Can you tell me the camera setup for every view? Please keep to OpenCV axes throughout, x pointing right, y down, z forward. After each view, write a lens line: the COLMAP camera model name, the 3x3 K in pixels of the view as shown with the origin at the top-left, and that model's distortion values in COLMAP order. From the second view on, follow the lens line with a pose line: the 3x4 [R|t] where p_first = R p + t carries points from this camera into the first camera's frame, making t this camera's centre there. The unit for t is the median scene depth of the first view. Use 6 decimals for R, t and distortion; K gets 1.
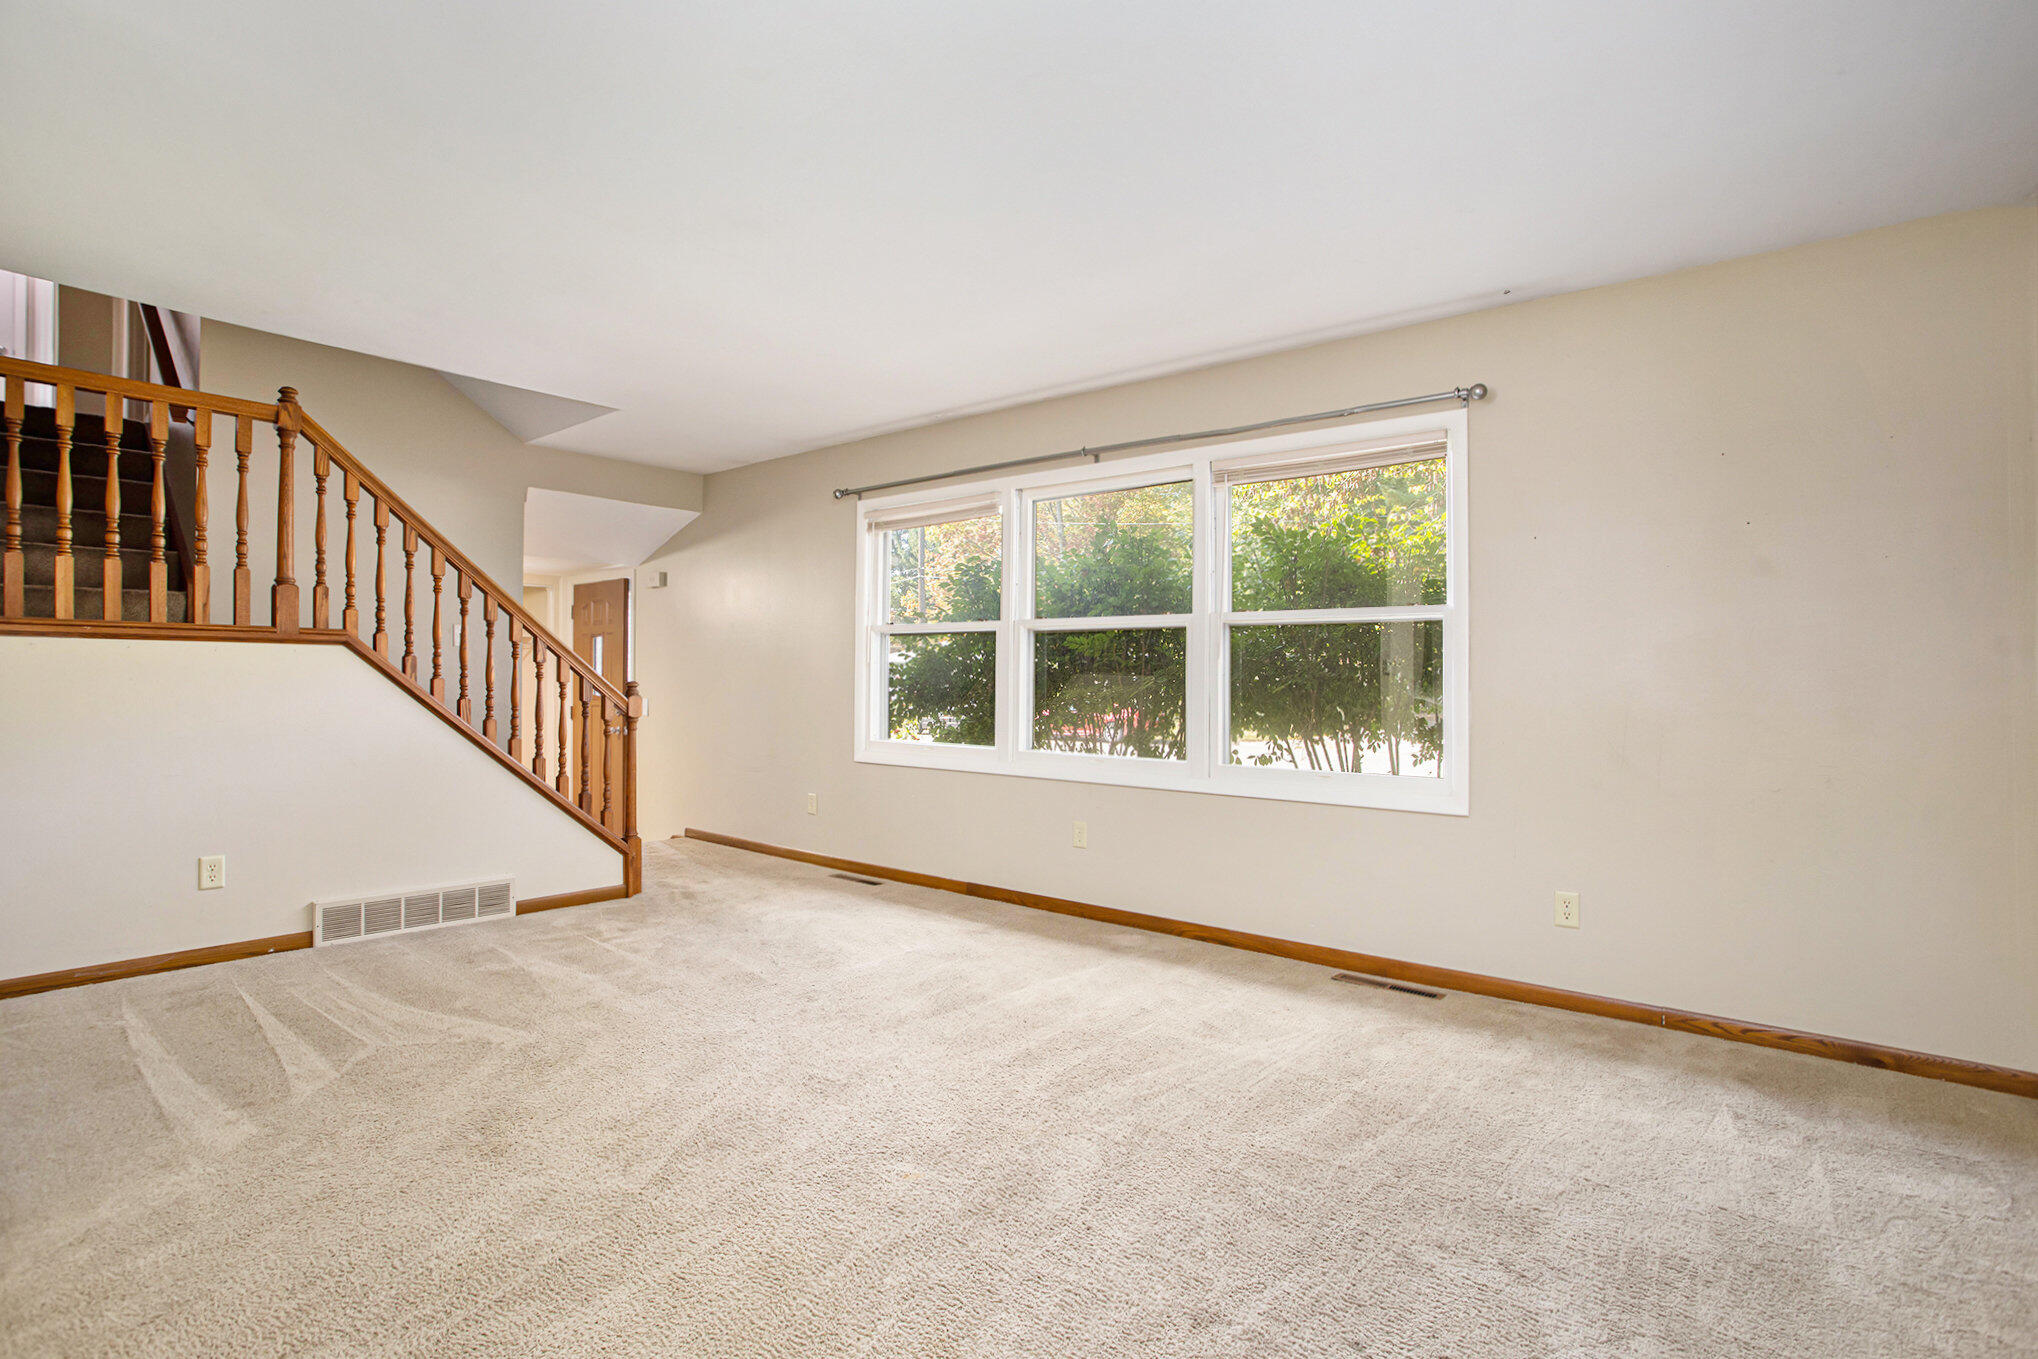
lens RADIAL K [[1002.1, 0, 999.3], [0, 1002.1, 661.6], [0, 0, 1]] dist [-0.074628, 0.033897]
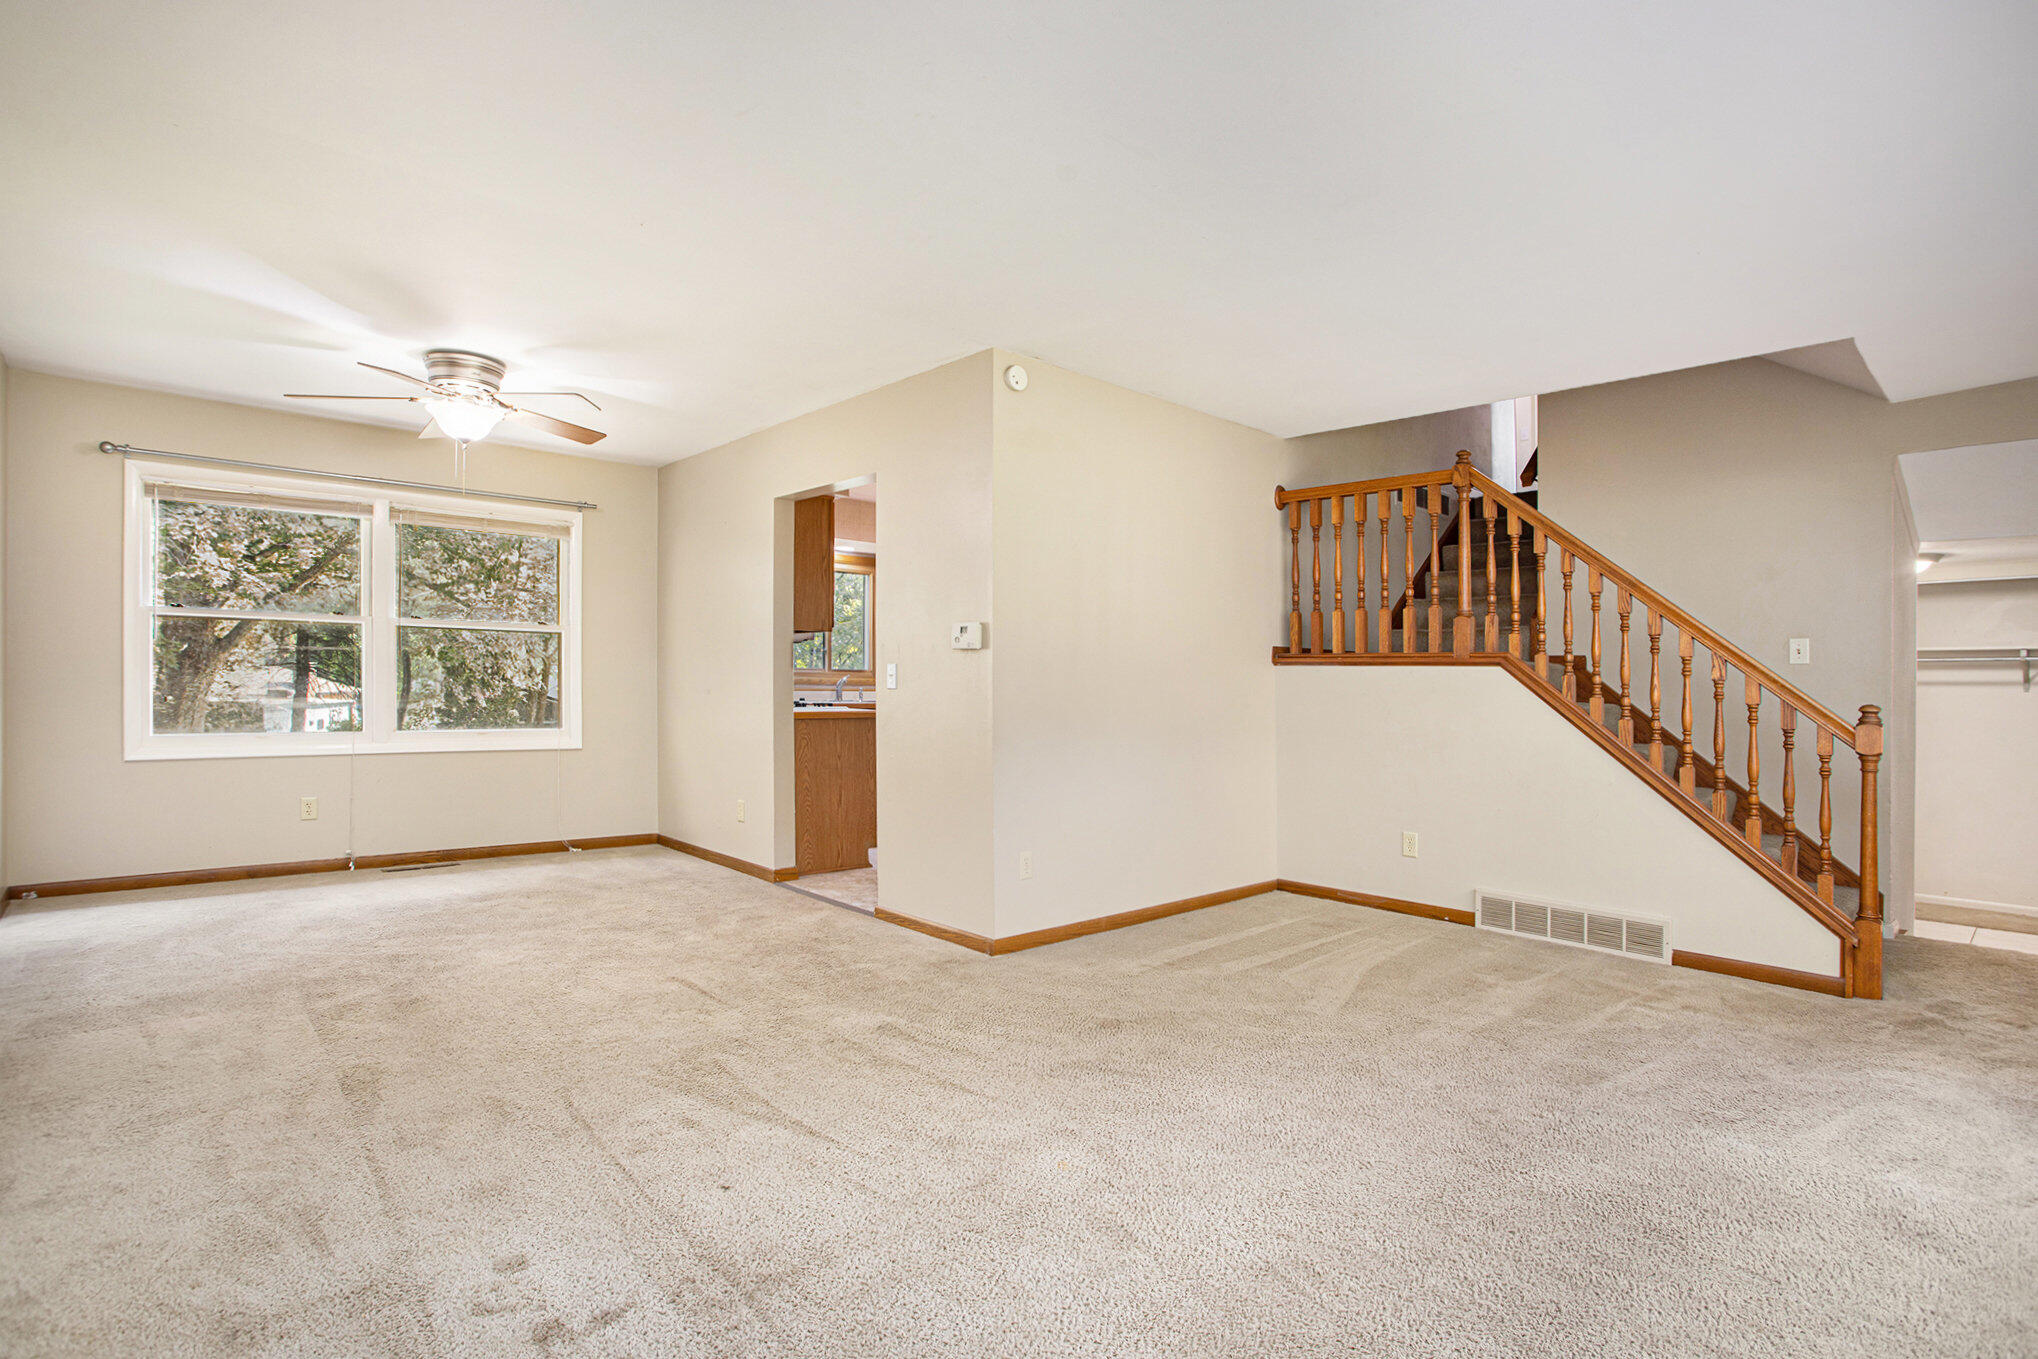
lens RADIAL K [[1002.1, 0, 999.3], [0, 1002.1, 661.6], [0, 0, 1]] dist [-0.074628, 0.033897]
pose [[-0.149190, -0.030728, -0.988331, 0.559702], [0.001270, 0.999510, -0.031267, 0.013337], [0.988808, -0.005920, -0.149078, 0.628210]]
